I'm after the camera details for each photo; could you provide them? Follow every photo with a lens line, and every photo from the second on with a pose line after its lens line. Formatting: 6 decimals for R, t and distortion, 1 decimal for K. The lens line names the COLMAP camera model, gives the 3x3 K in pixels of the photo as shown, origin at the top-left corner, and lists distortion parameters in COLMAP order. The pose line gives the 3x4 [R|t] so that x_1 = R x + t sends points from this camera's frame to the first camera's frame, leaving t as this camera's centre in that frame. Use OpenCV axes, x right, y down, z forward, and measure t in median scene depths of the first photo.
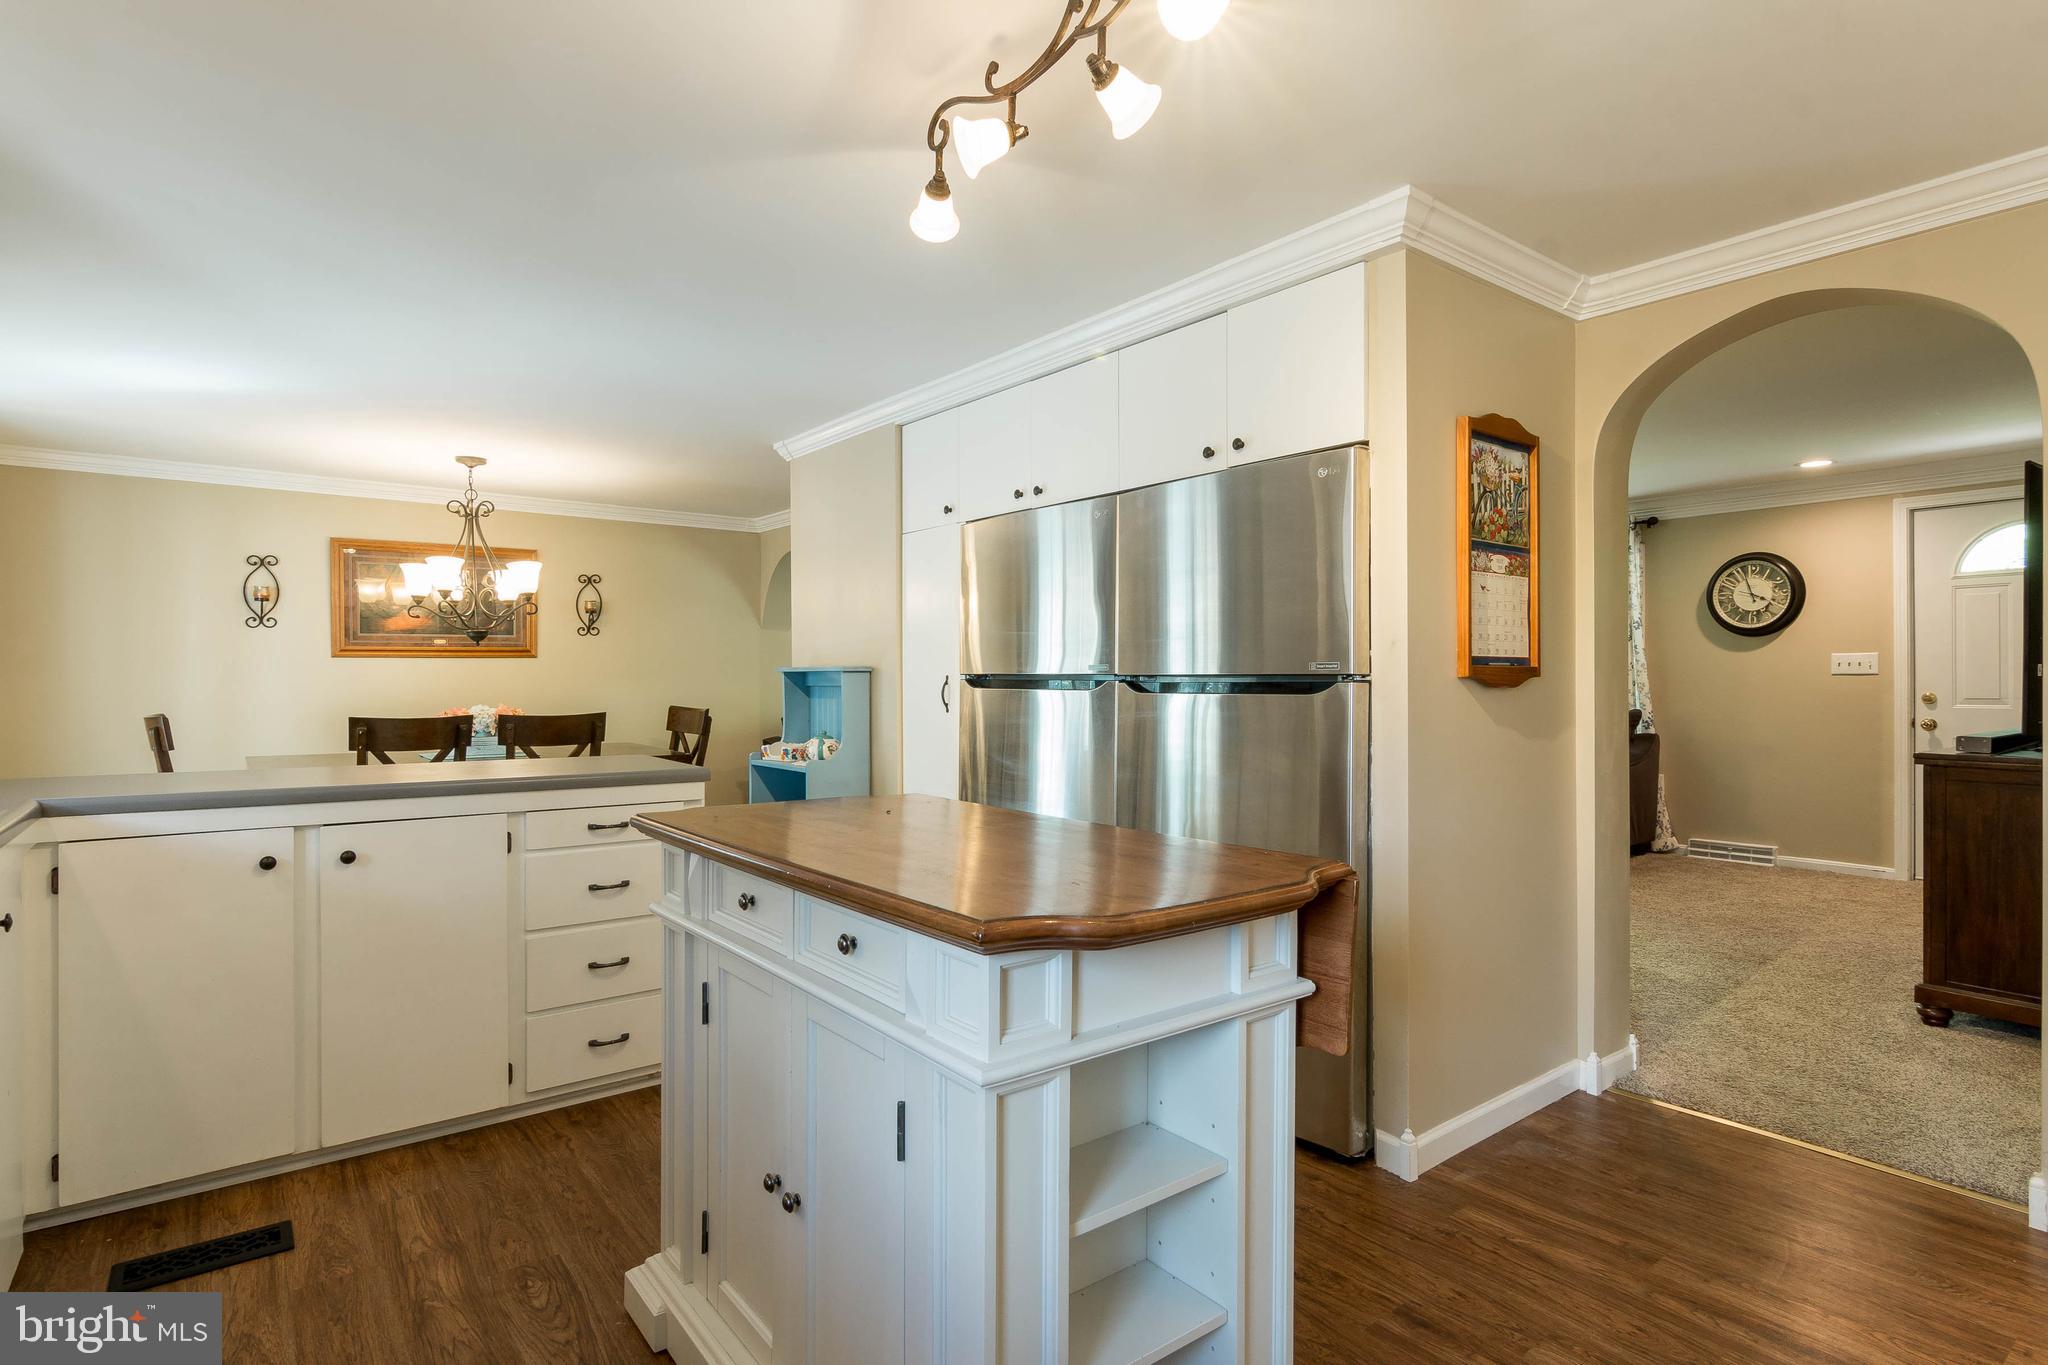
lens RADIAL K [[1050.3, 0, 997.1], [0, 1050.3, 674.7], [0, 0, 1]] dist [-0.002129, 0.002024]
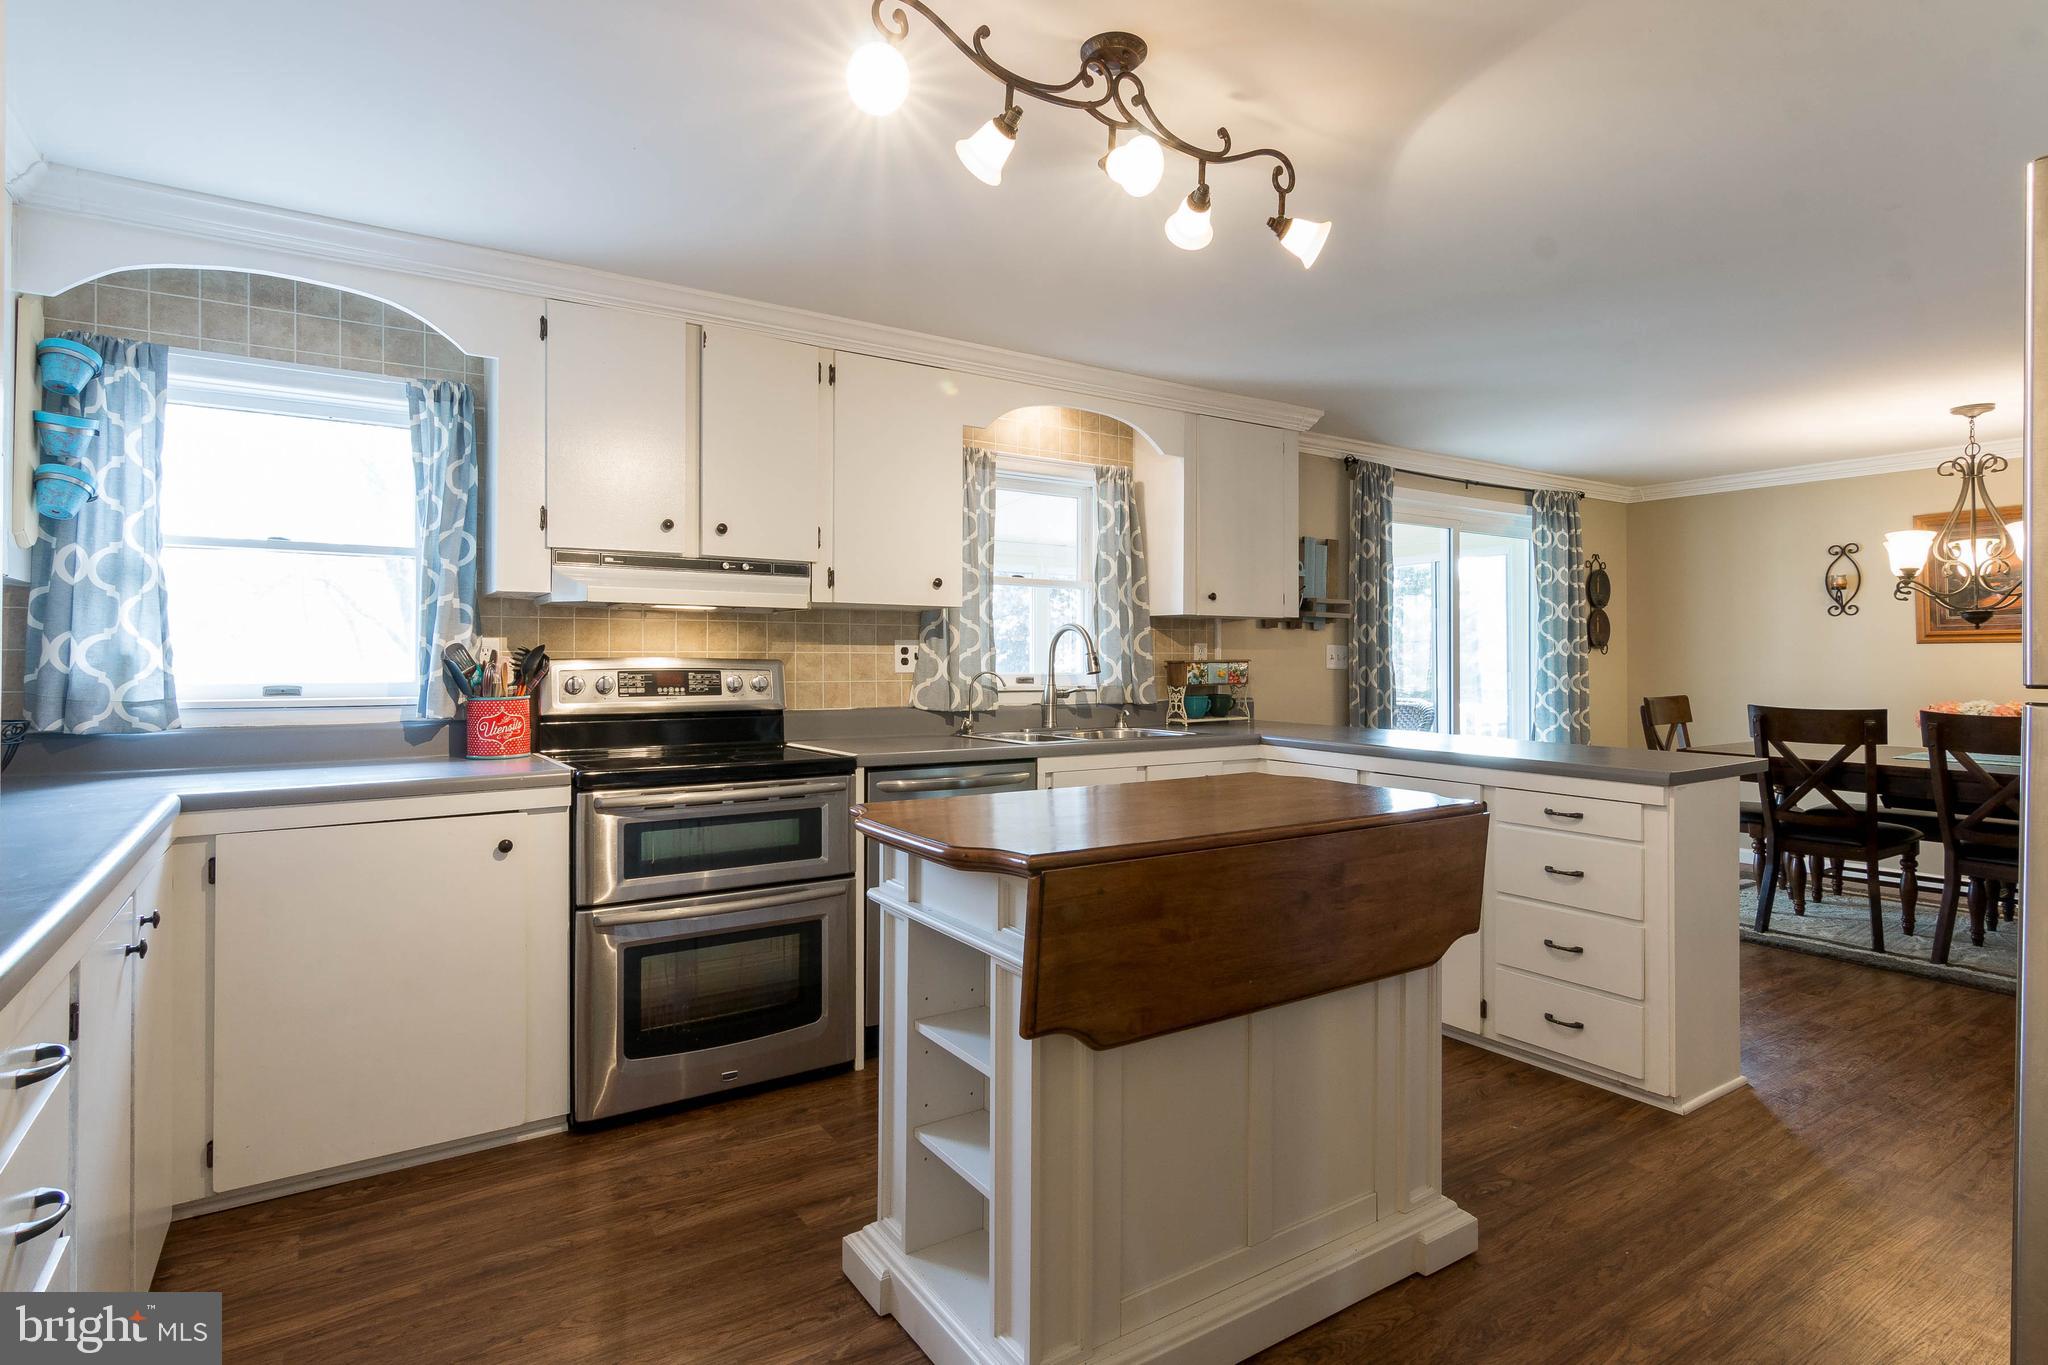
lens RADIAL K [[1050.3, 0, 1019.5], [0, 1050.3, 643.3], [0, 0, 1]] dist [-0.002129, 0.002024]
pose [[-0.055949, -0.013634, -0.998341, 0.427991], [0.002522, 0.999902, -0.013796, -0.007516], [0.998430, -0.003290, -0.055910, 0.319765]]
